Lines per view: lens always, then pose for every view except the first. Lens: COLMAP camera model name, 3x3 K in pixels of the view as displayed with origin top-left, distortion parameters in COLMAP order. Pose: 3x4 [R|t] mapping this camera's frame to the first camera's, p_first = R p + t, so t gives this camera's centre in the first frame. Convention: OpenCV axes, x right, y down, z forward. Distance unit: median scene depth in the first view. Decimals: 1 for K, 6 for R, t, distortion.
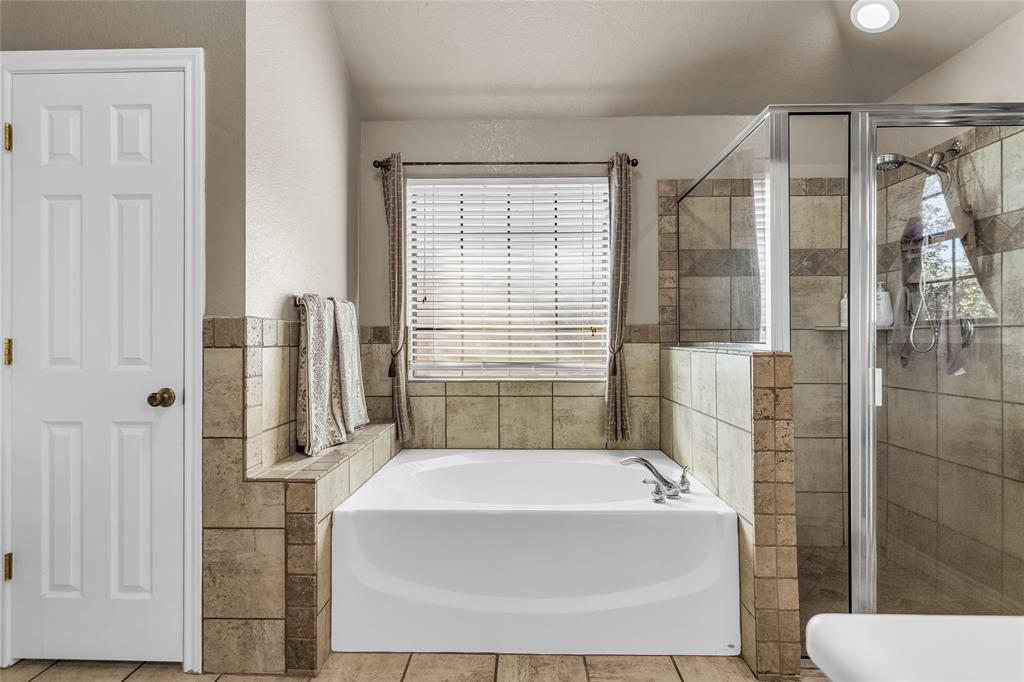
lens RADIAL K [[483.4, 0, 529.4], [0, 483.4, 338.8], [0, 0, 1]] dist [-0.003570, 0.003882]
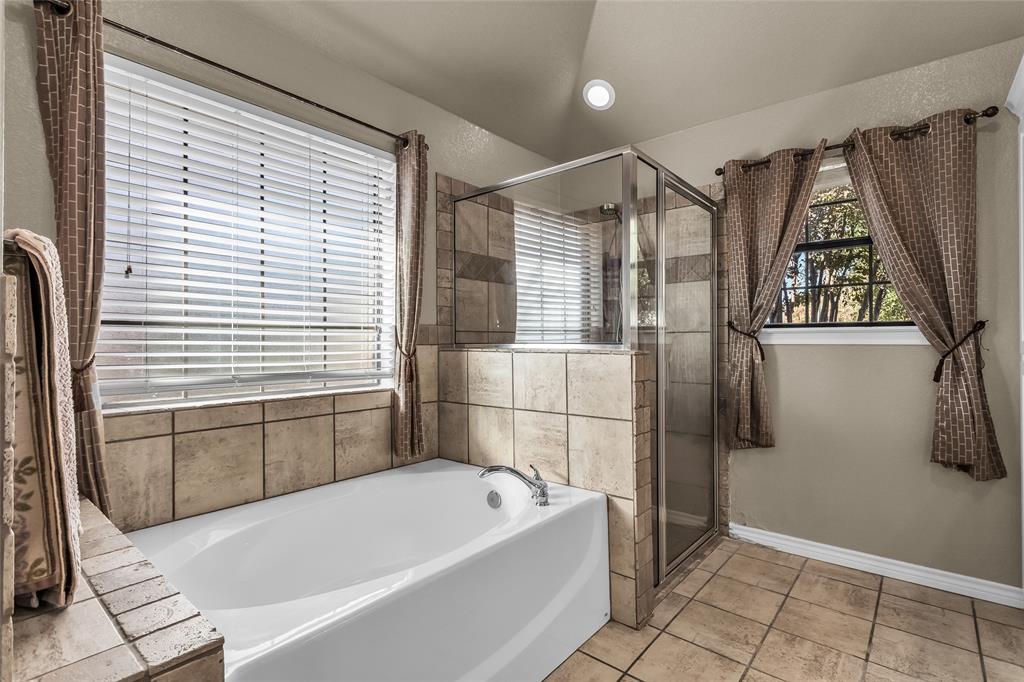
lens RADIAL K [[483.4, 0, 517.6], [0, 483.4, 337.3], [0, 0, 1]] dist [-0.003570, 0.003882]
pose [[0.635765, 0.007664, 0.771845, -0.366115], [-0.000848, 0.999957, -0.009230, 0.002493], [-0.771883, 0.005213, 0.635744, 0.279348]]
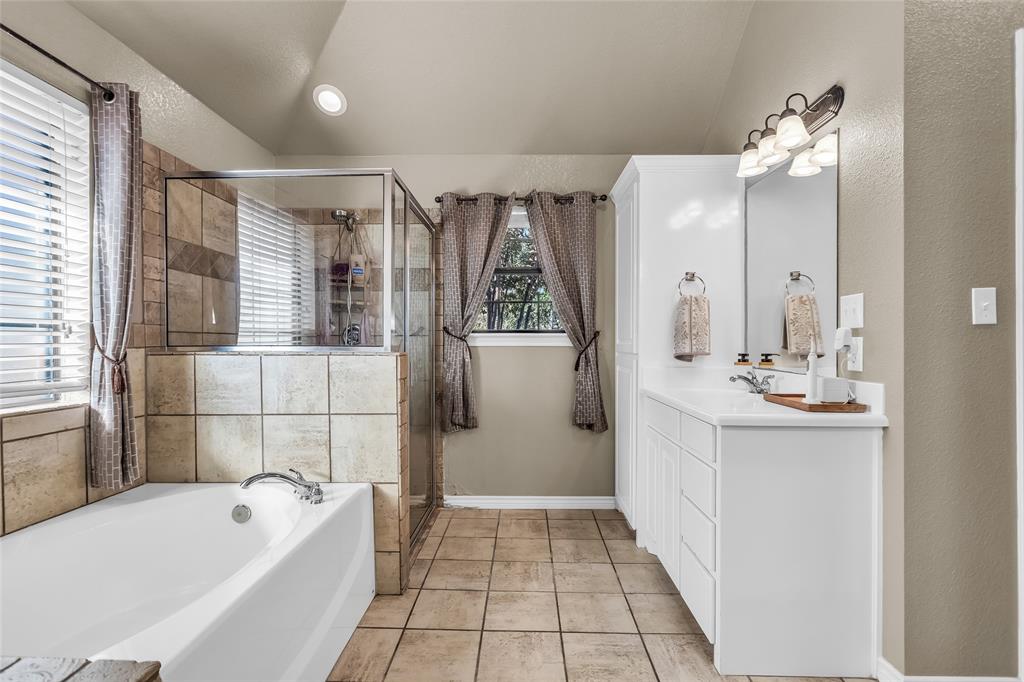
lens RADIAL K [[483.4, 0, 511.0], [0, 483.4, 346.4], [0, 0, 1]] dist [-0.003570, 0.003882]
pose [[0.022153, -0.003953, 0.999747, -0.508470], [-0.000814, 0.999992, 0.003972, 0.002679], [-0.999754, -0.000902, 0.022150, 0.390456]]
